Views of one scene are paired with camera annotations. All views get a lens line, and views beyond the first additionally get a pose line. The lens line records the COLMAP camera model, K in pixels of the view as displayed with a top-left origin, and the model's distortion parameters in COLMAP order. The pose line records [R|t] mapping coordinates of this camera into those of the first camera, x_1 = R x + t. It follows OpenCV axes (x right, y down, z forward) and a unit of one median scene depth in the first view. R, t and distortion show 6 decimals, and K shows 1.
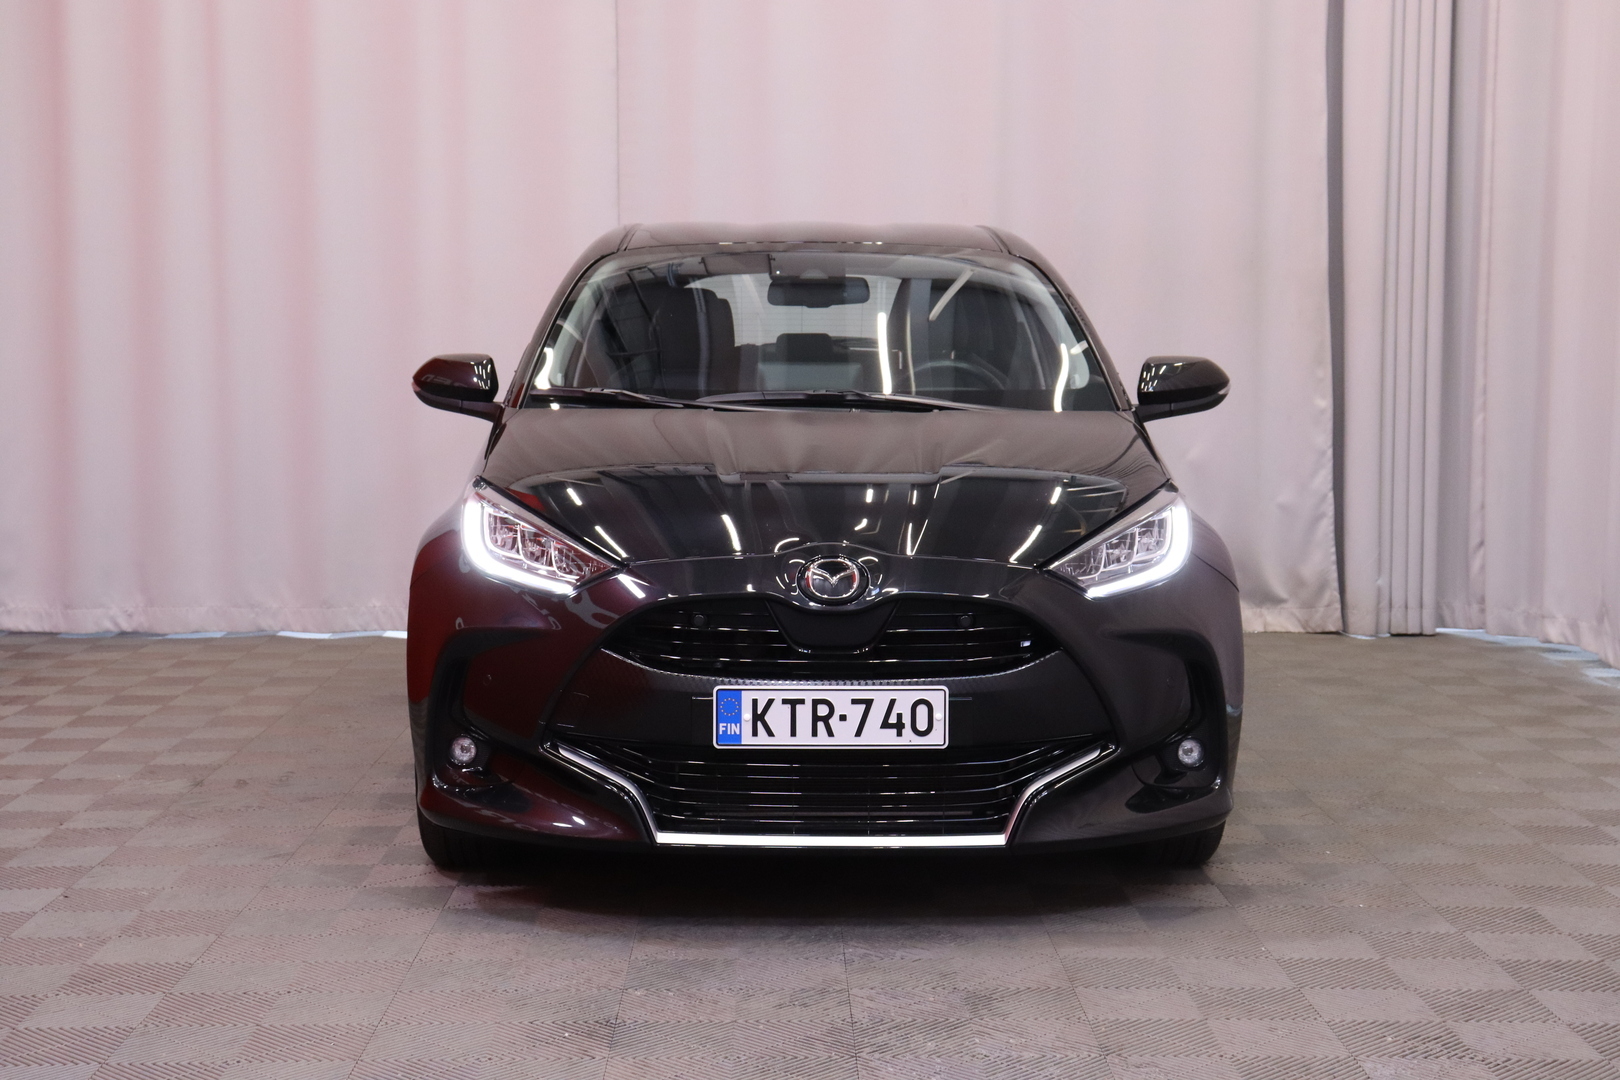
lens RADIAL K [[2573.9, 0, 810.0], [0, 2573.9, 540.0], [0, 0, 1]] dist [0.161520, 0.052077]
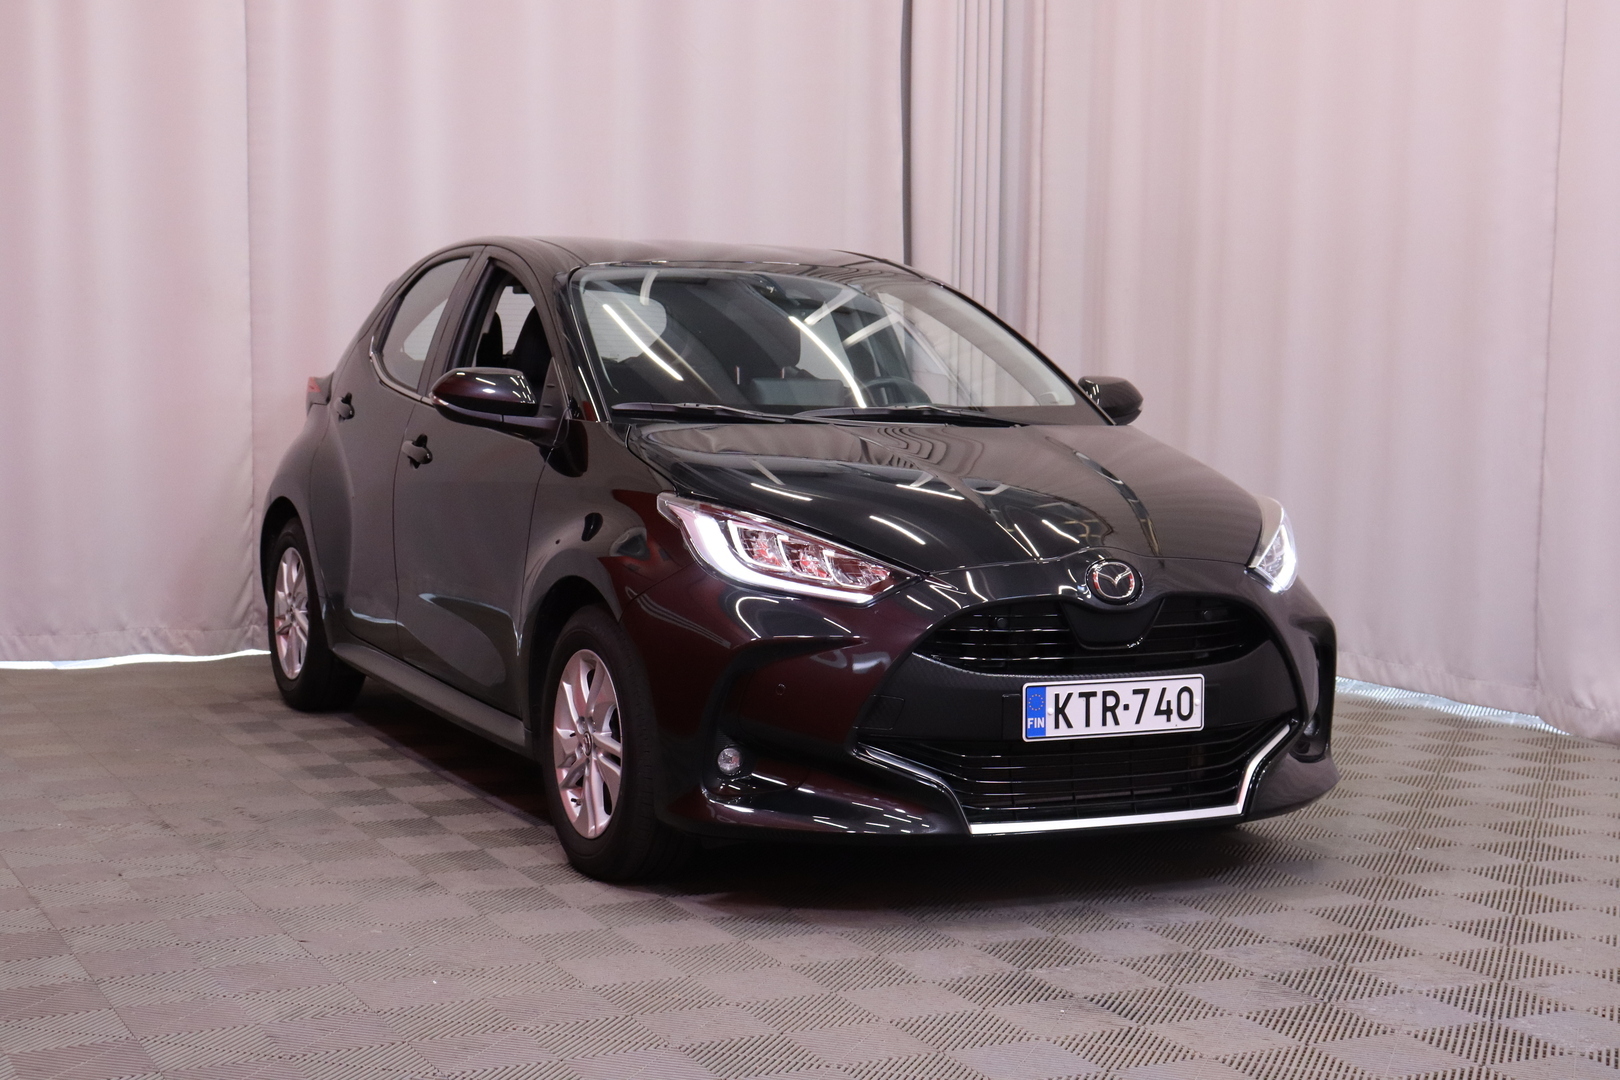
lens RADIAL K [[2573.9, 0, 810.0], [0, 2573.9, 540.0], [0, 0, 1]] dist [0.161520, 0.052077]
pose [[0.889721, -0.022341, 0.455958, -0.603194], [0.023646, 0.999716, 0.002842, -0.008088], [-0.455892, 0.008253, 0.889997, 0.086701]]
